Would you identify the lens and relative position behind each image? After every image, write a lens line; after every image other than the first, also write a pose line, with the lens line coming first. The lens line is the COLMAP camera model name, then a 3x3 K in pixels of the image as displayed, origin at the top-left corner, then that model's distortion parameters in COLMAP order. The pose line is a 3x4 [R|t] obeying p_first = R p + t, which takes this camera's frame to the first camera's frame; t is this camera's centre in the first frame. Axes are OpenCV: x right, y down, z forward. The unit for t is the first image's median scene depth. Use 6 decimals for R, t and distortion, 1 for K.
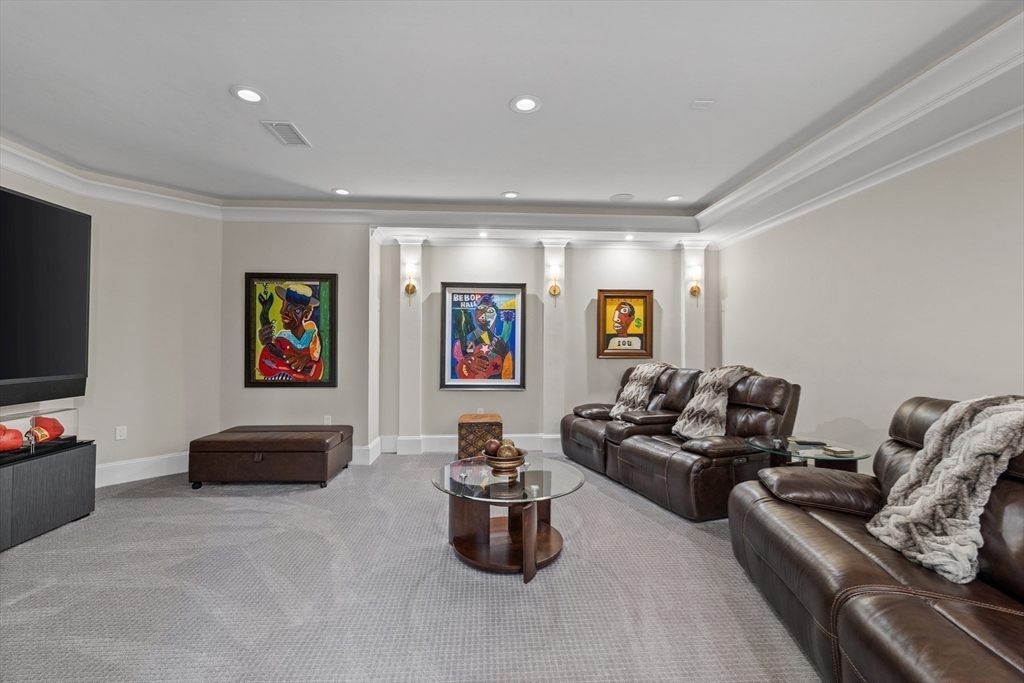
lens RADIAL K [[435.4, 0, 514.8], [0, 435.4, 324.7], [0, 0, 1]] dist [-0.001547, 0.000468]
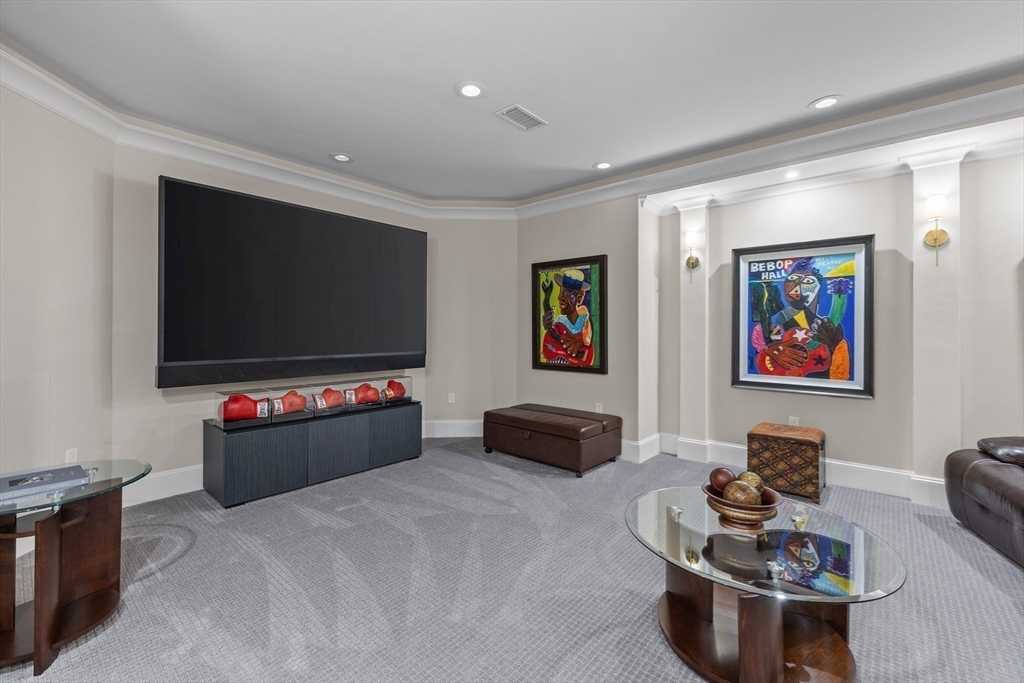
lens RADIAL K [[435.4, 0, 514.8], [0, 435.4, 324.7], [0, 0, 1]] dist [-0.001547, 0.000468]
pose [[0.709403, -0.010733, -0.704721, 0.117699], [0.032253, 0.999331, 0.017246, 0.012801], [0.704065, -0.034964, 0.709275, 0.189410]]
